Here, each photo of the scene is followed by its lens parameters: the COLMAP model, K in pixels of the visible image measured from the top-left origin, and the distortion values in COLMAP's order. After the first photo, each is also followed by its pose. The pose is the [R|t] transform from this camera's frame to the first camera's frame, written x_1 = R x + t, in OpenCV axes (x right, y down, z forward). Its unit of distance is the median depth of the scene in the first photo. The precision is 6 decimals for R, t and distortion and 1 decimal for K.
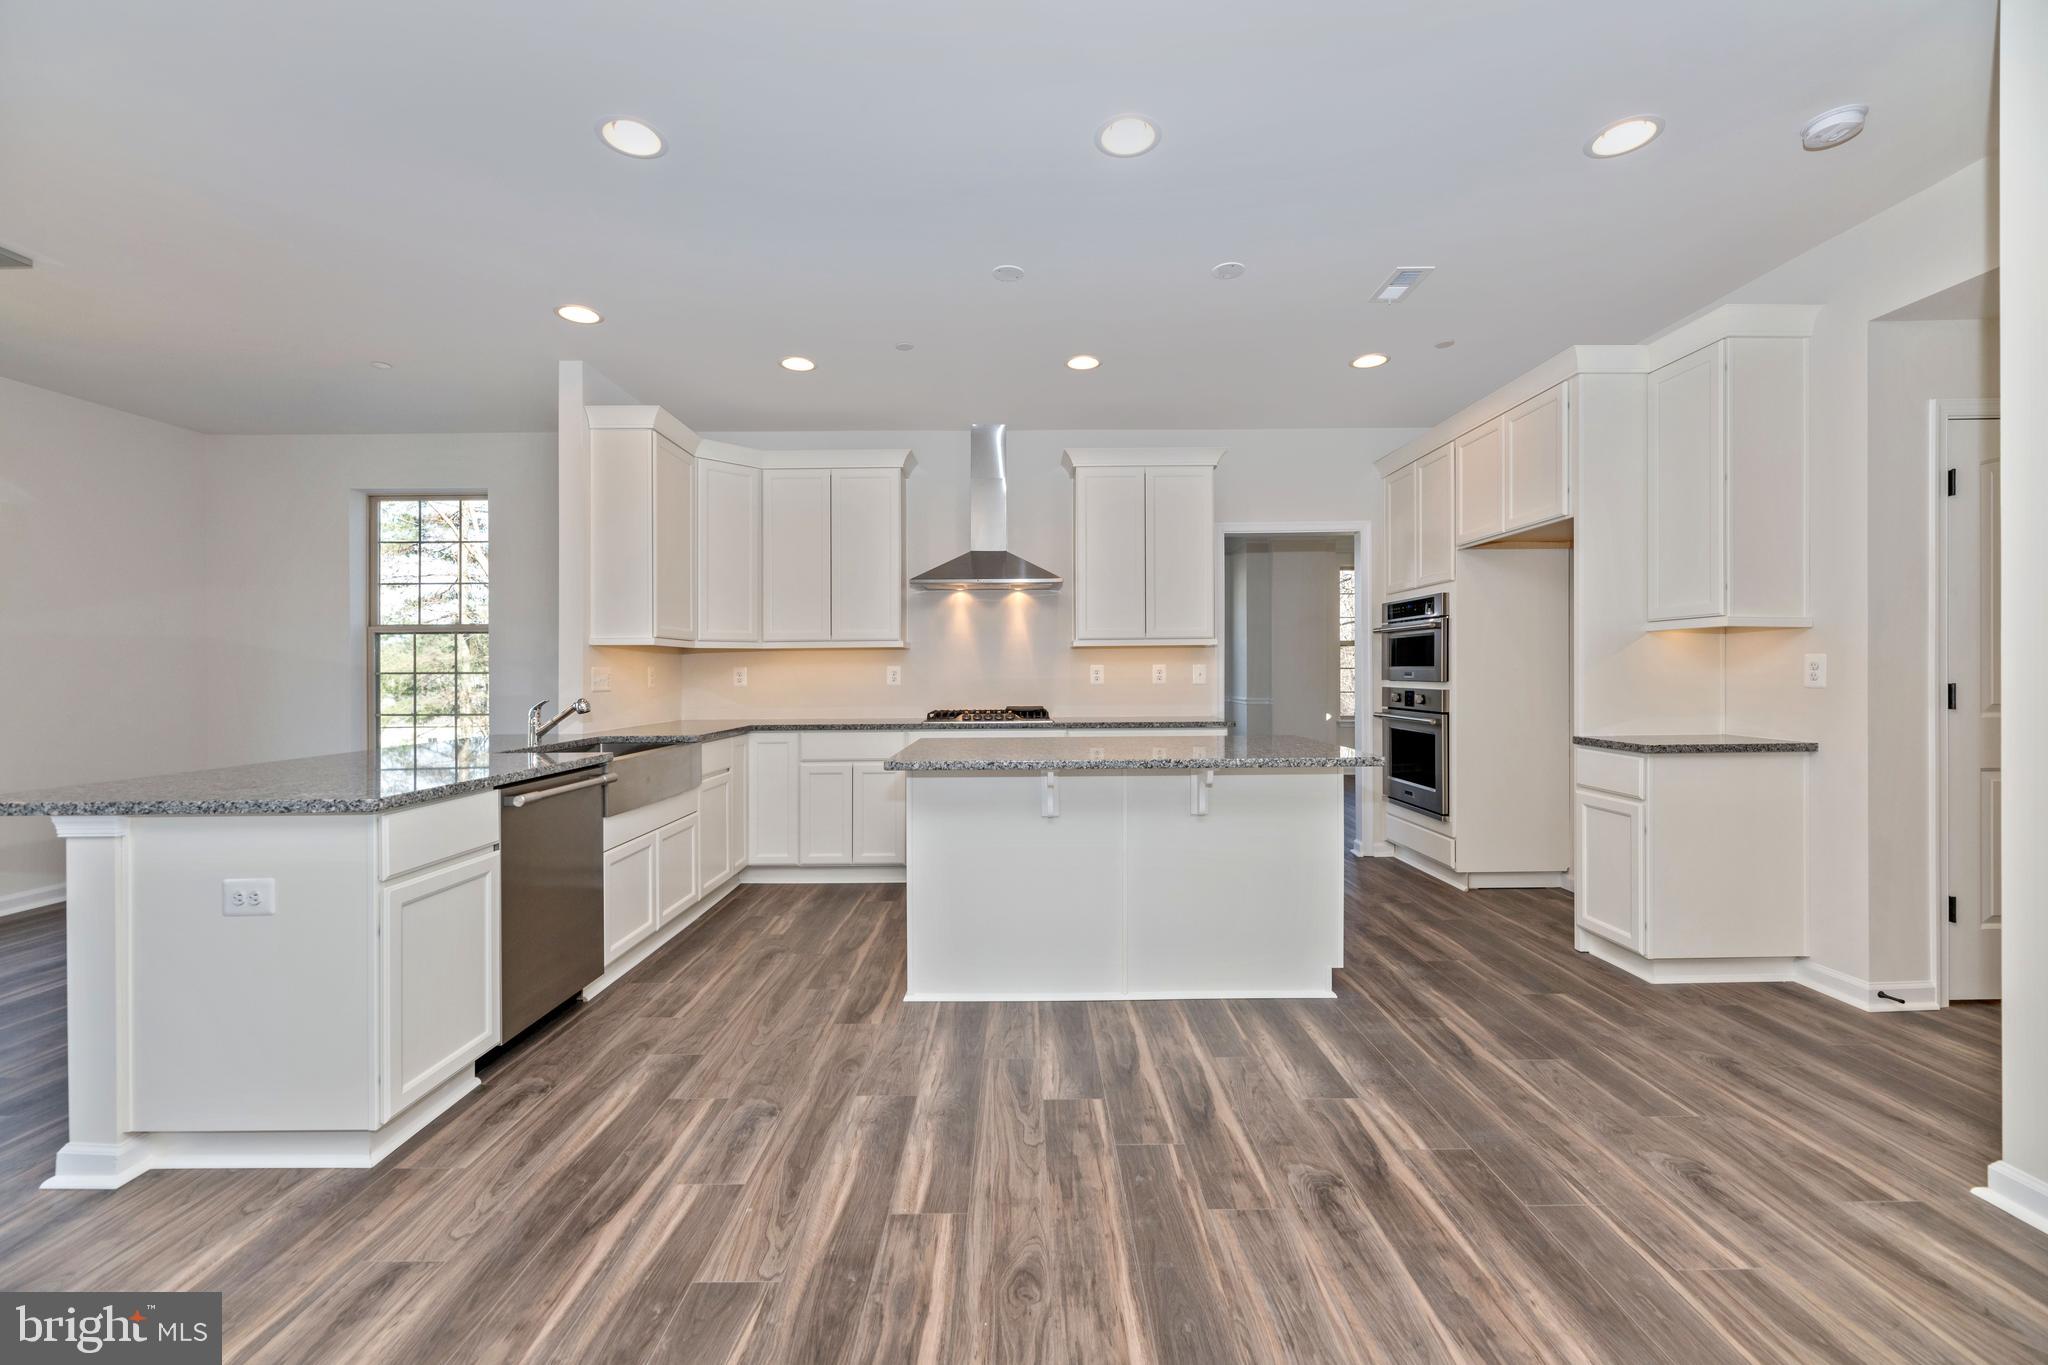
lens RADIAL K [[842.1, 0, 1020.3], [0, 842.1, 679.8], [0, 0, 1]] dist [-0.002226, -0.000842]
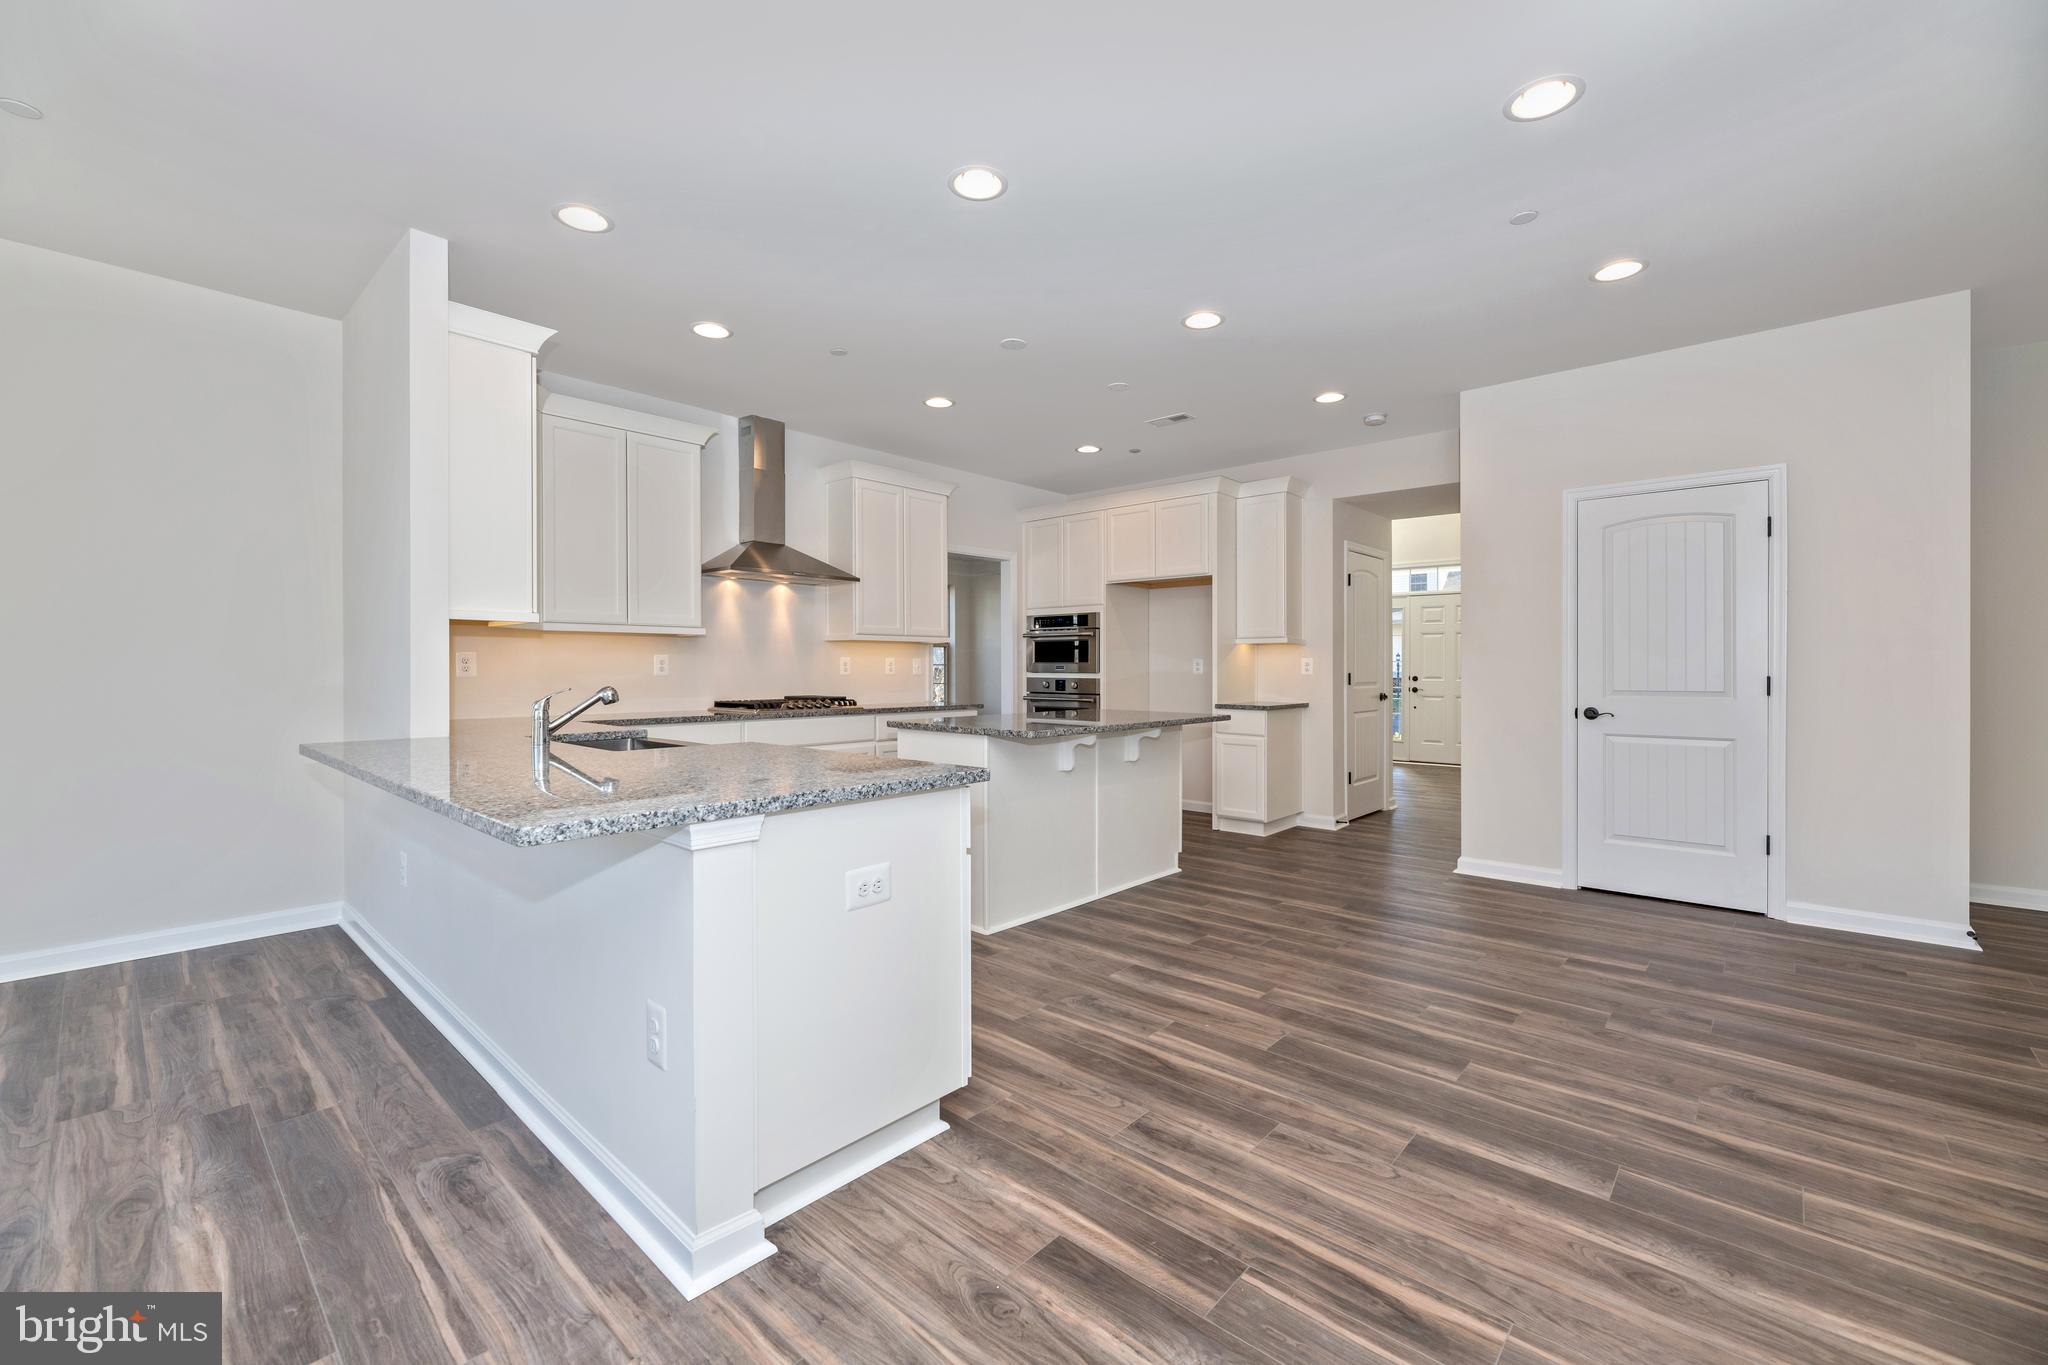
lens RADIAL K [[842.1, 0, 1028.9], [0, 842.1, 685.4], [0, 0, 1]] dist [-0.002226, -0.000842]
pose [[0.669356, -0.005629, 0.742920, -1.115432], [-0.000870, 0.999965, 0.008360, 0.018949], [-0.742941, -0.006242, 0.669328, 0.176180]]
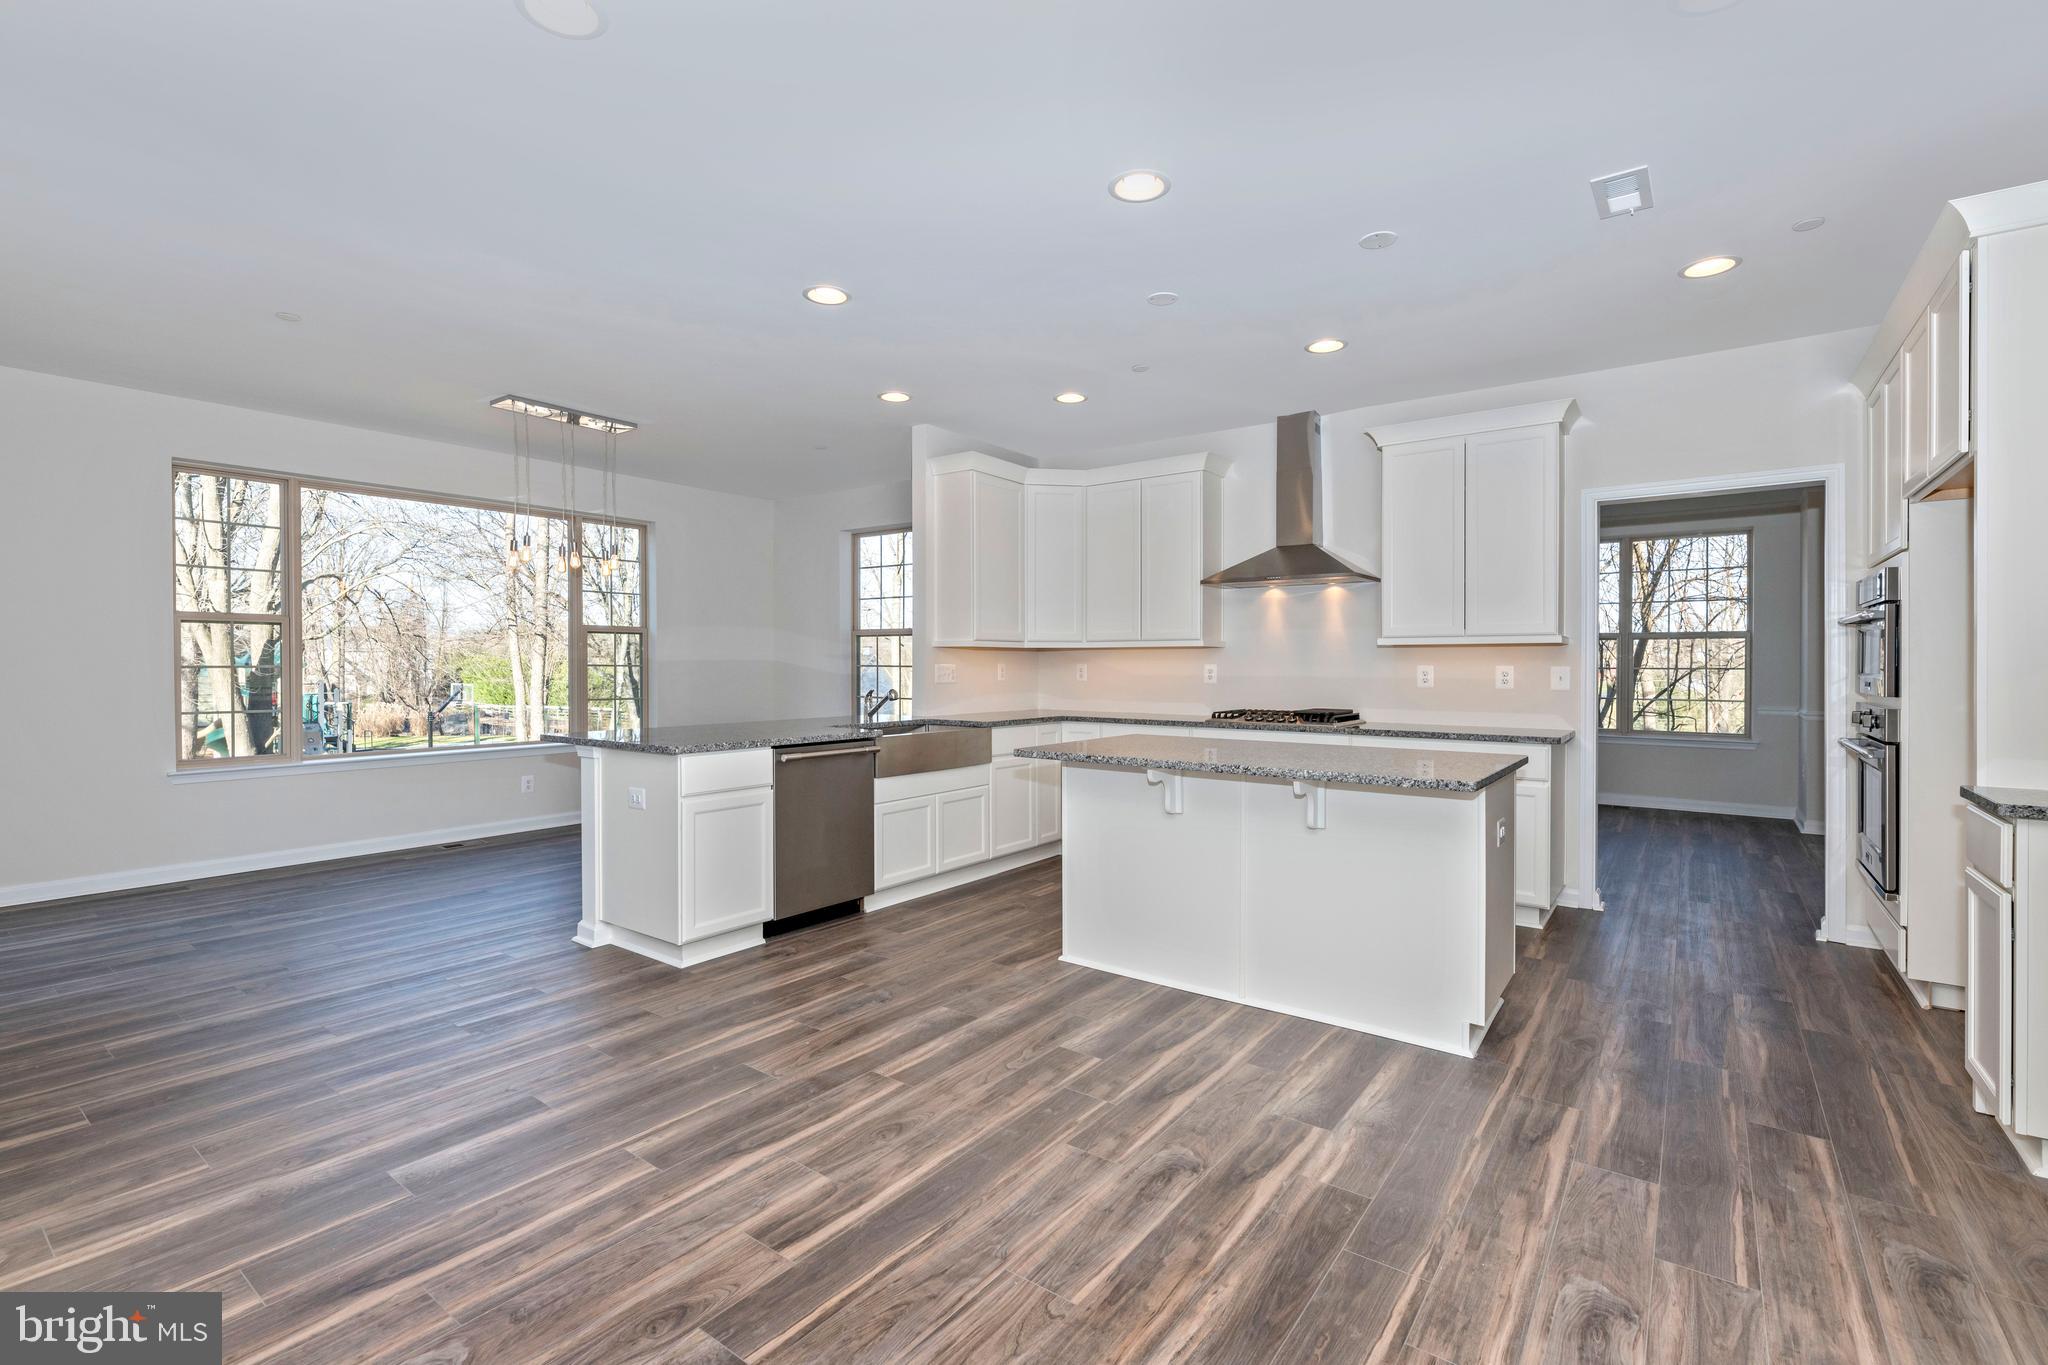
lens RADIAL K [[904.2, 0, 1014.0], [0, 904.2, 678.1], [0, 0, 1]] dist [-0.003034, 0.001158]
pose [[0.801720, 0.019897, -0.597369, 0.617107], [-0.014612, 0.999800, 0.013690, -0.021614], [0.597522, -0.002247, 0.801850, -0.030890]]
